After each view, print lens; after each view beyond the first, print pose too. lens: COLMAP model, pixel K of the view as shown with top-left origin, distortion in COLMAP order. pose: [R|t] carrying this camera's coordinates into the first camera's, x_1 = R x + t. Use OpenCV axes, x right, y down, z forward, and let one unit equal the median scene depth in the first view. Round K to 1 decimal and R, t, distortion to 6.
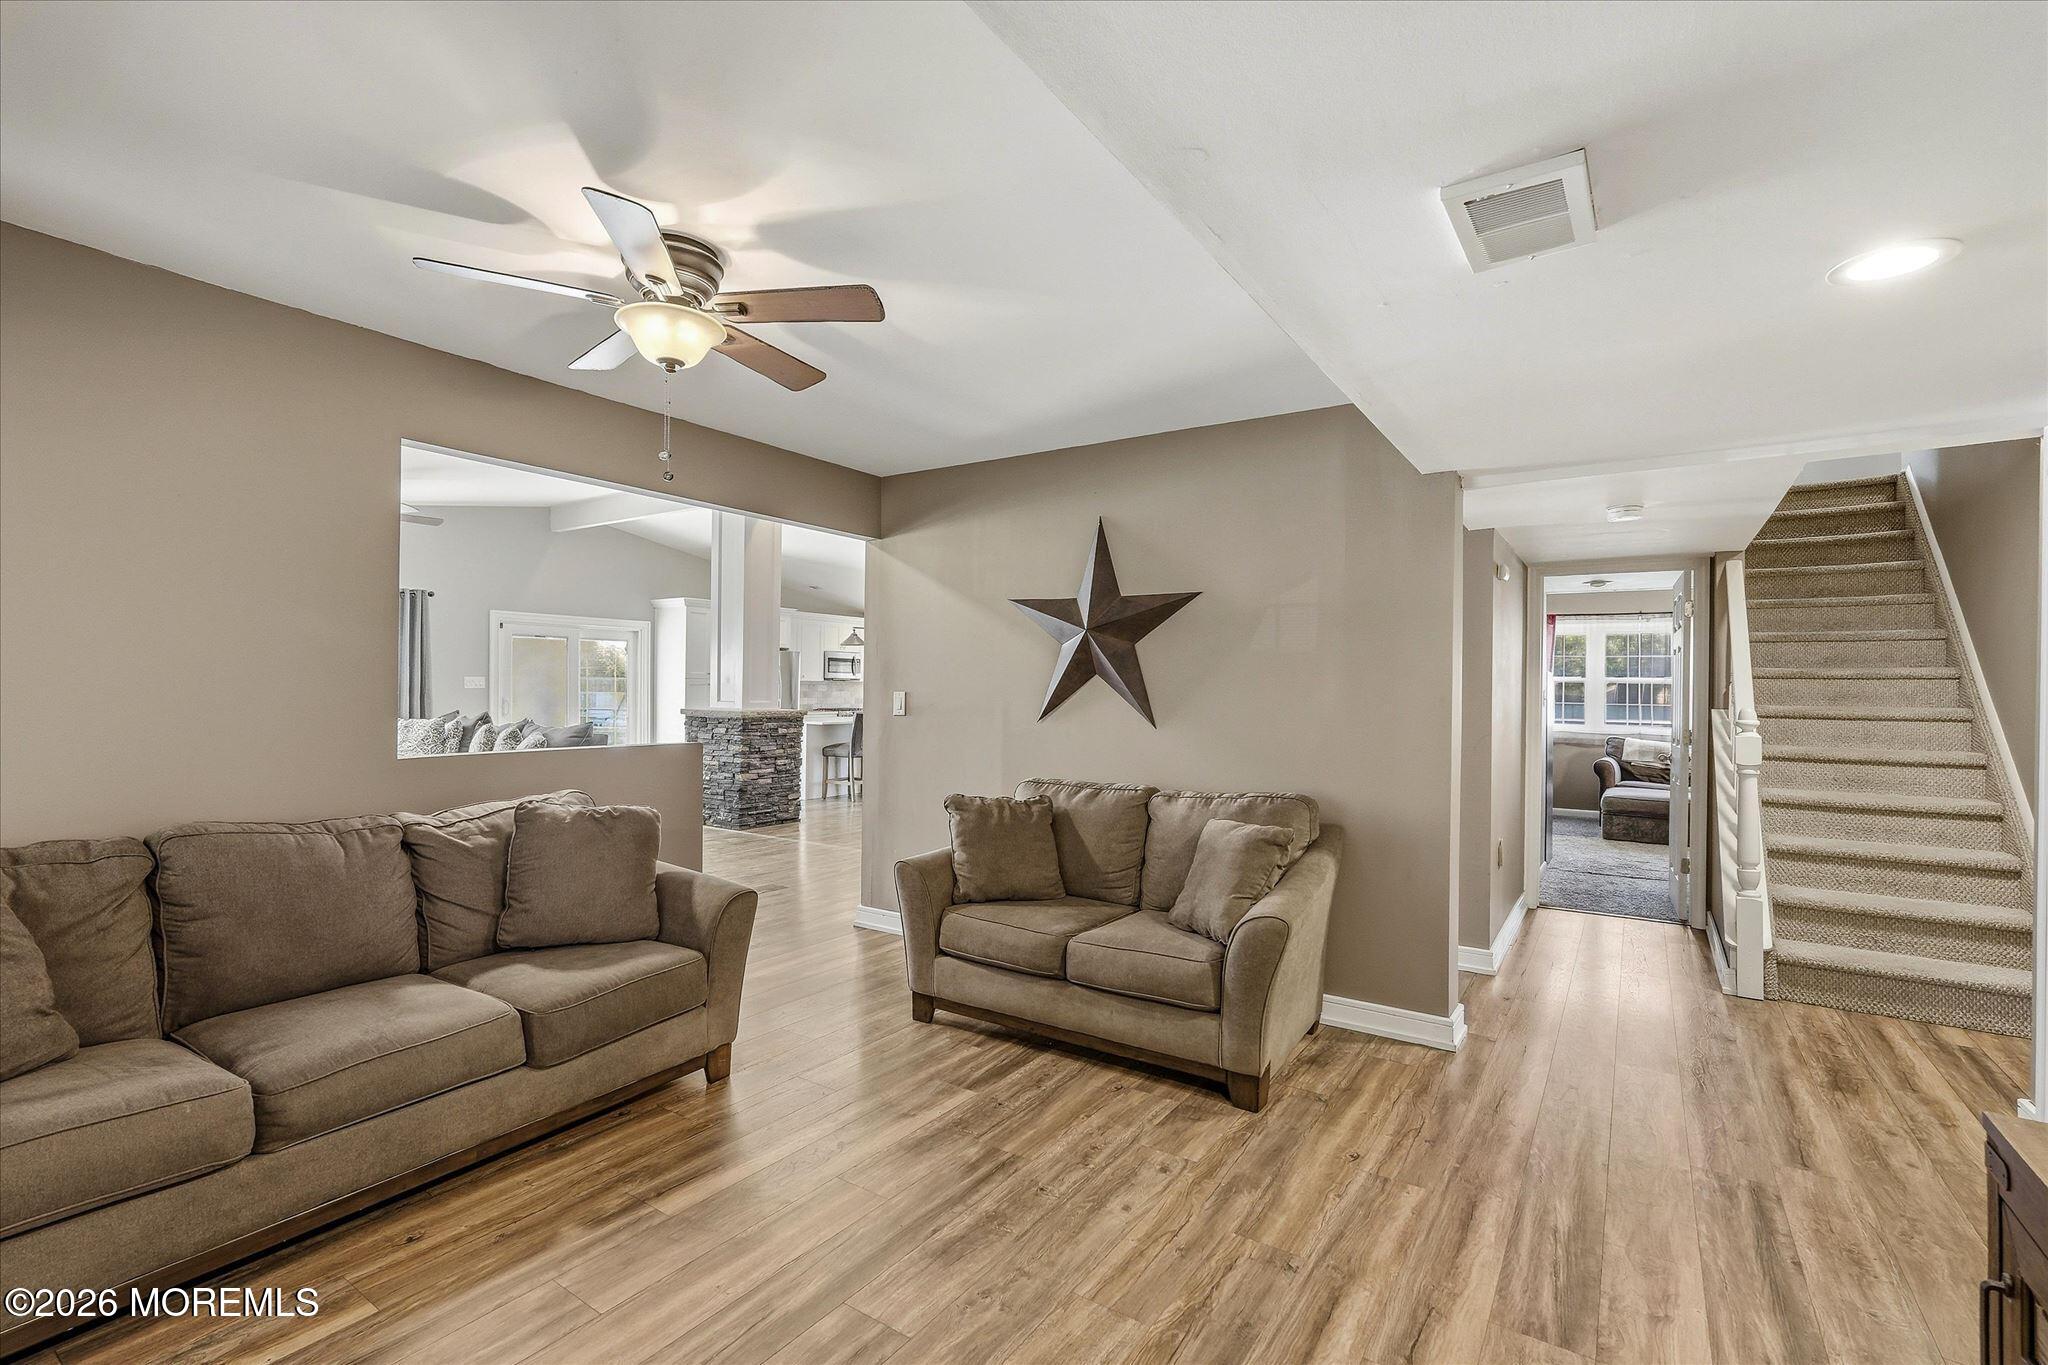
lens RADIAL K [[938.5, 0, 1019.7], [0, 938.5, 672.7], [0, 0, 1]] dist [0.000525, 0.000521]
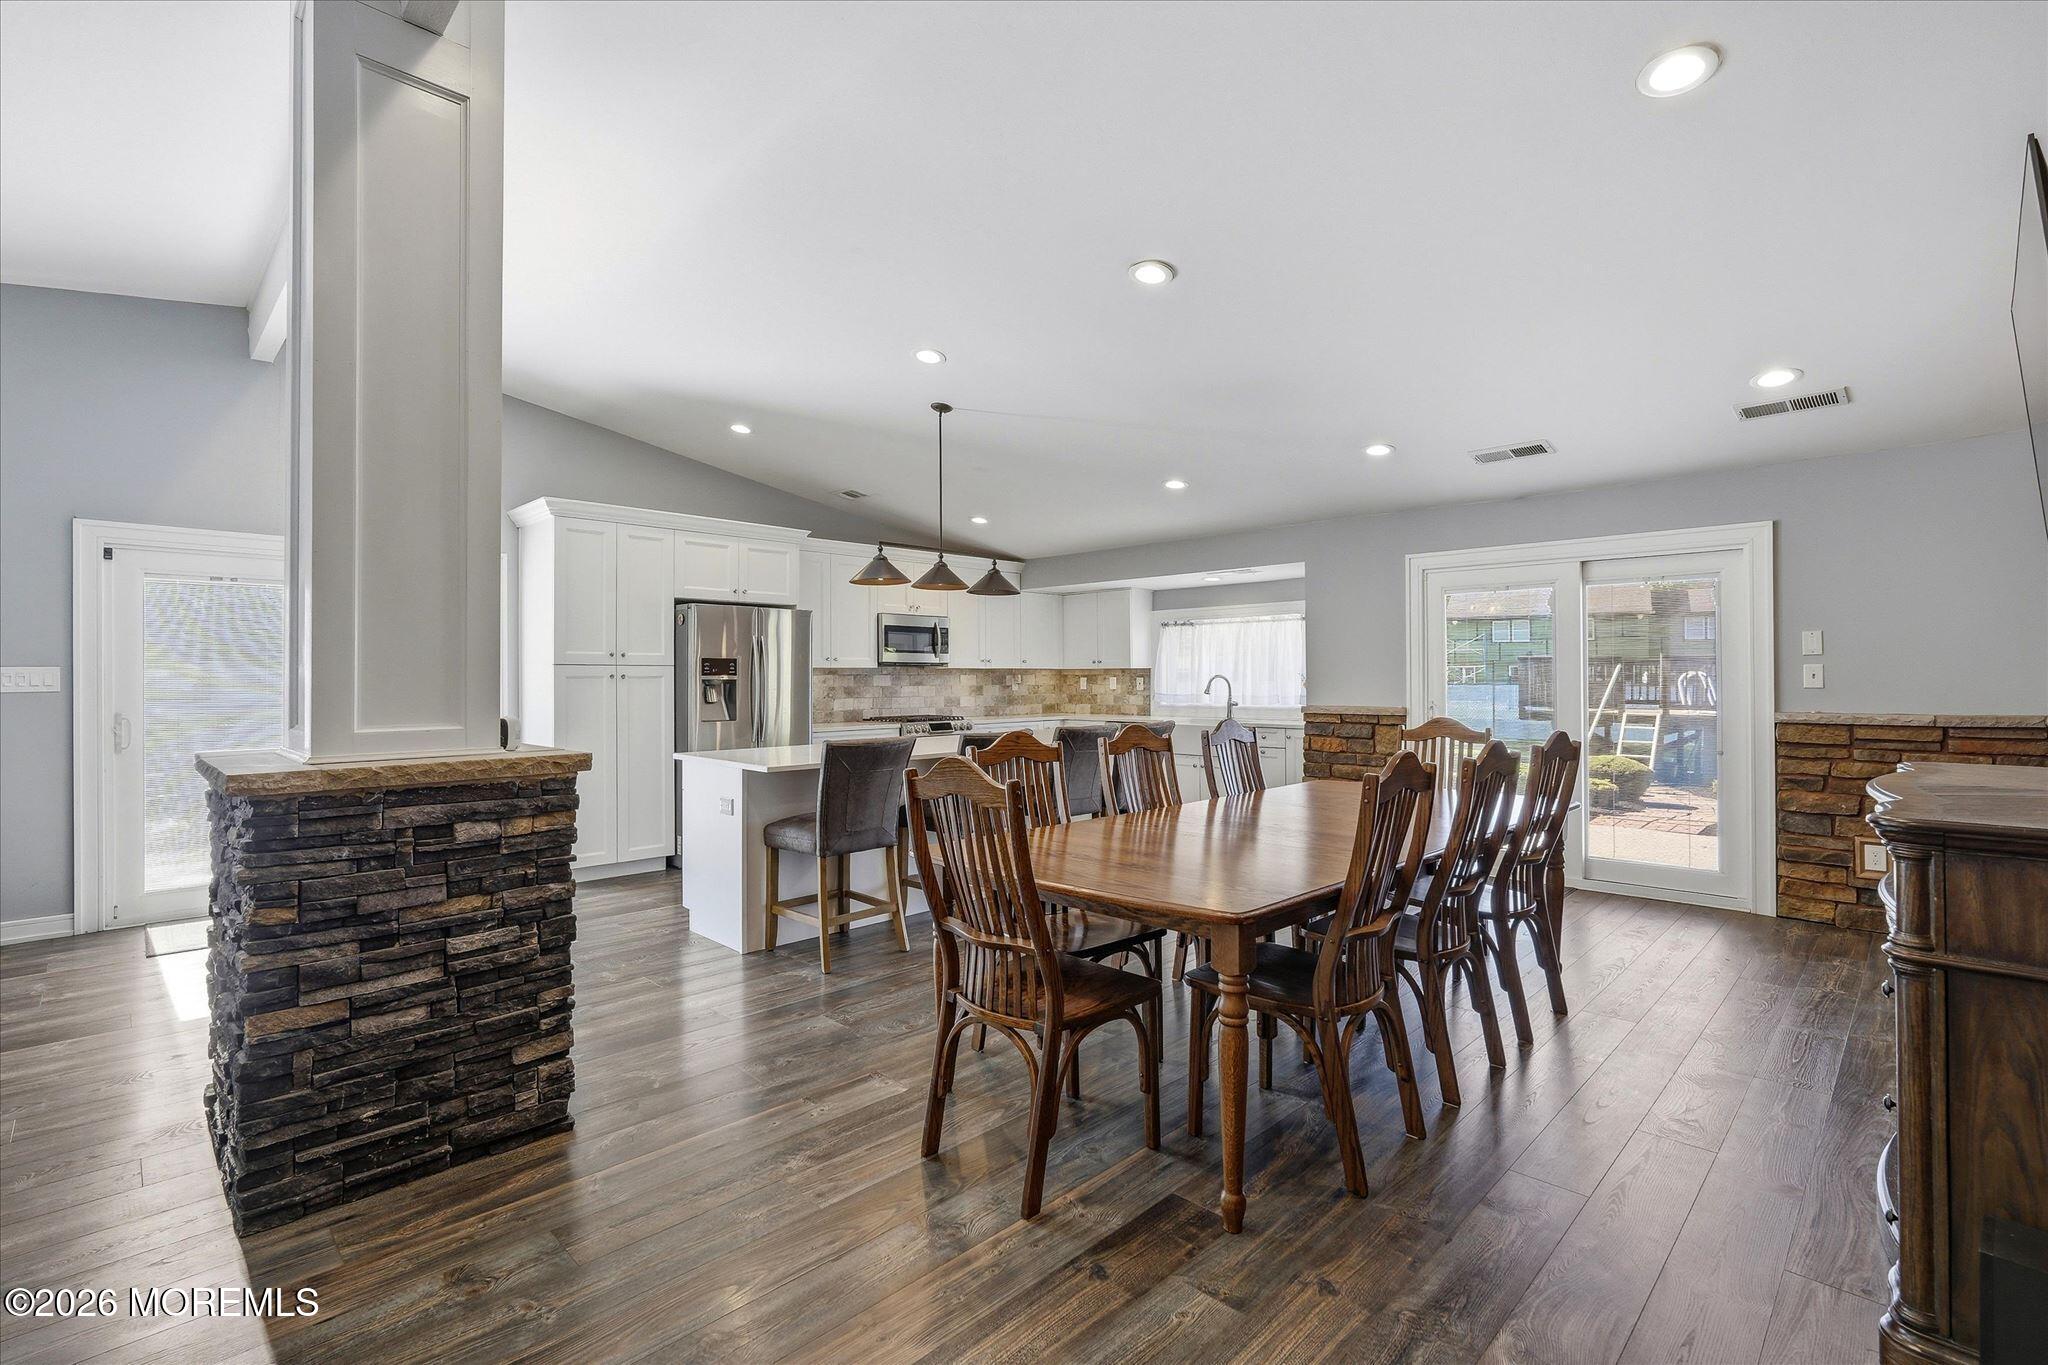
lens RADIAL K [[938.5, 0, 1019.7], [0, 938.5, 672.7], [0, 0, 1]] dist [0.000525, 0.000521]
pose [[0.982416, -0.014269, -0.186160, -0.073088], [0.015823, 0.999851, 0.006866, 0.028093], [0.186035, -0.009690, 0.982495, 1.429957]]
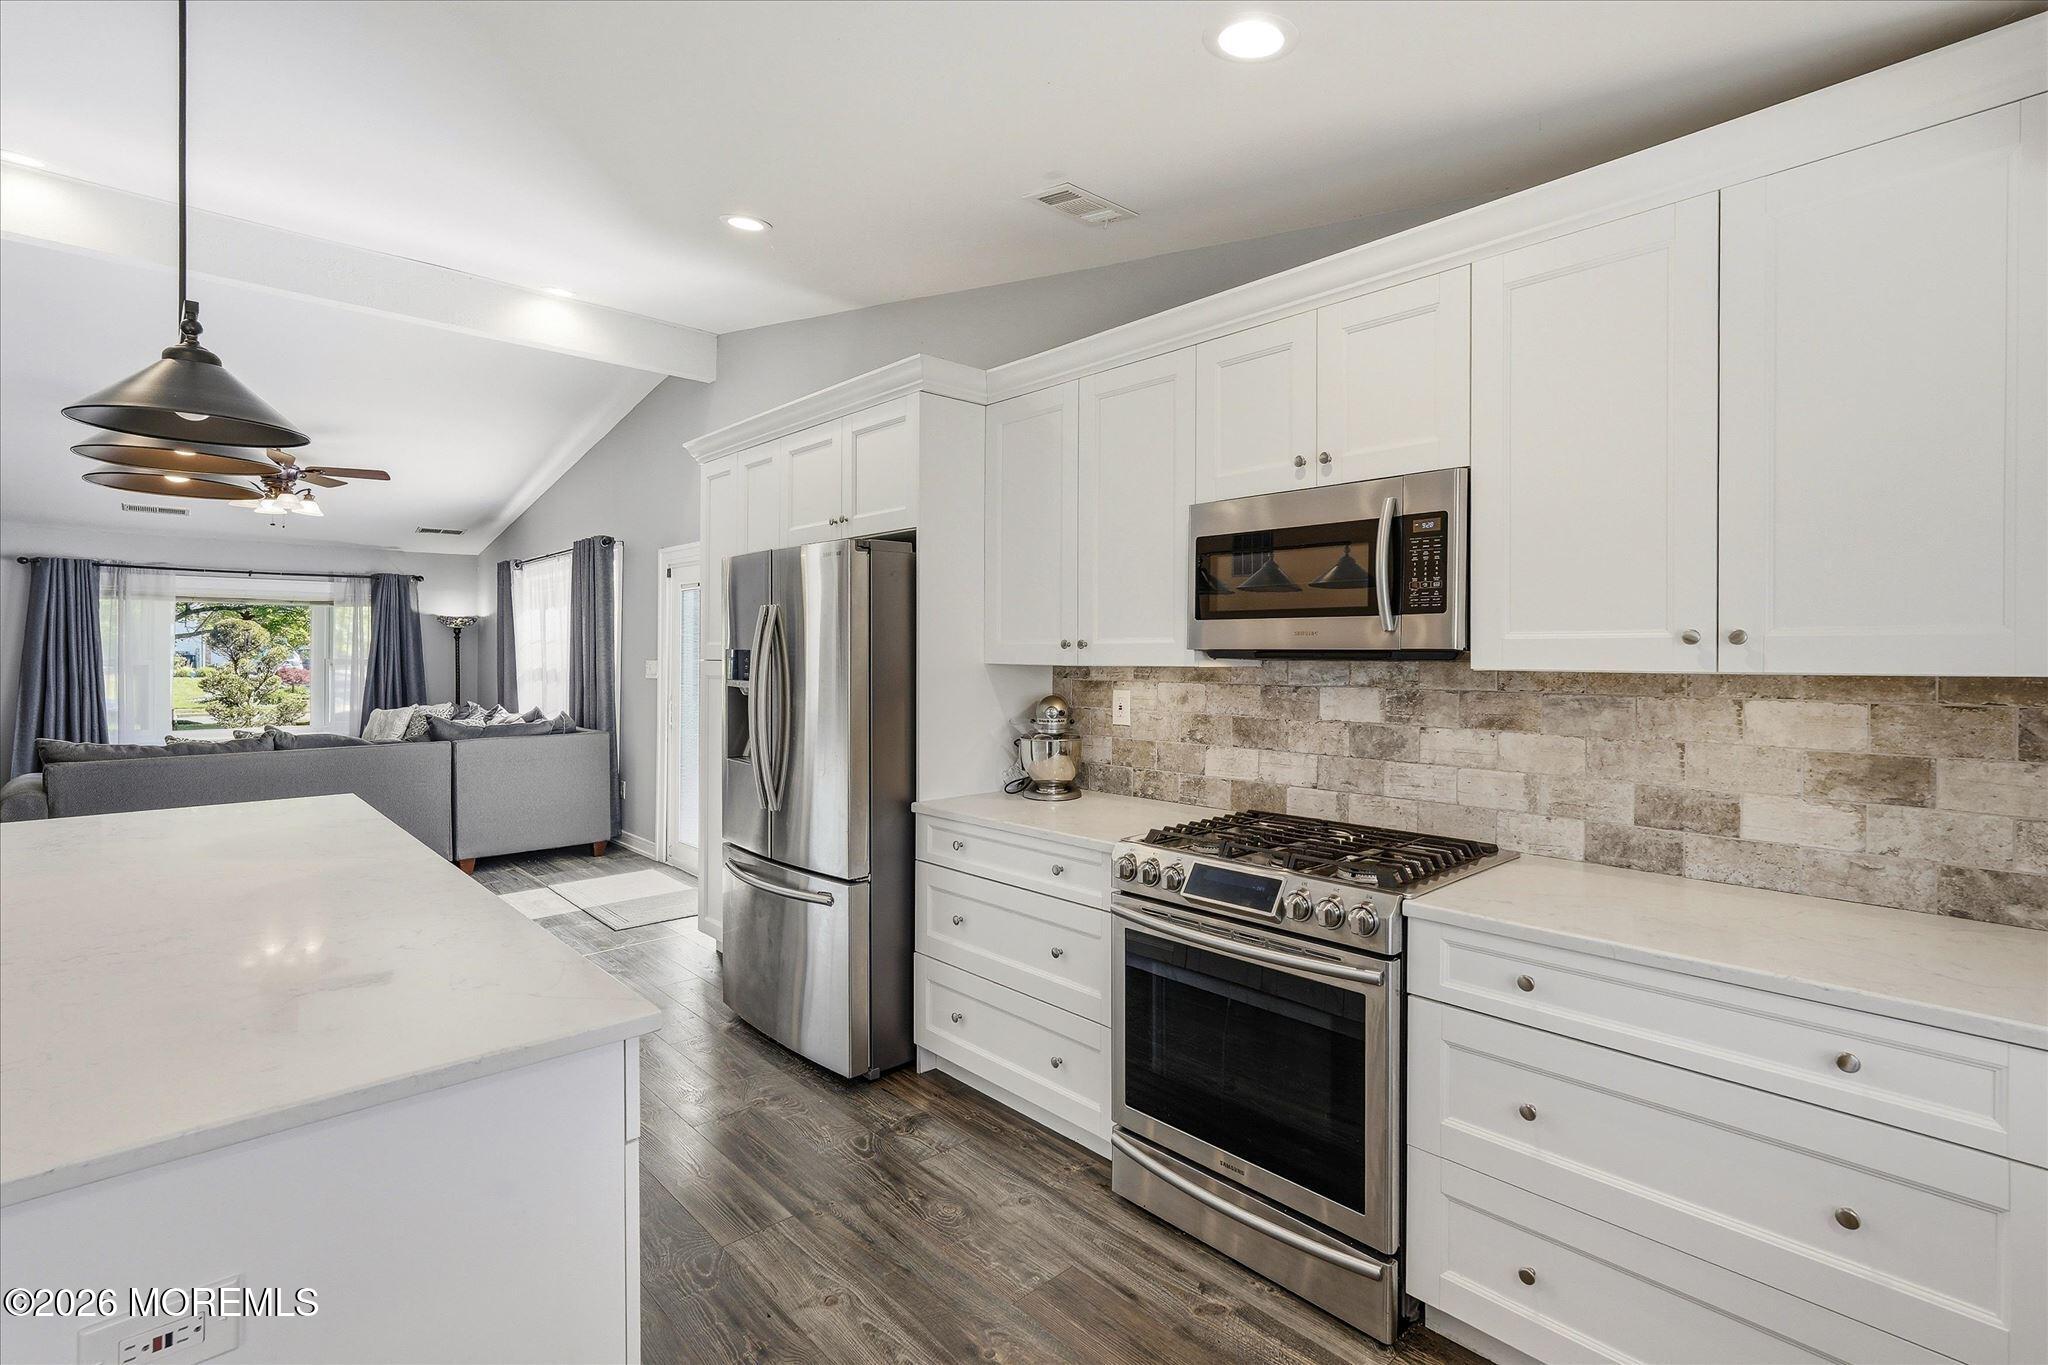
lens RADIAL K [[938.5, 0, 1019.7], [0, 938.5, 672.7], [0, 0, 1]] dist [0.000525, 0.000521]
pose [[-0.222661, 0.009721, -0.974848, -0.067149], [0.012692, 0.999894, 0.007071, 0.025586], [0.974813, -0.010798, -0.222761, 3.039568]]
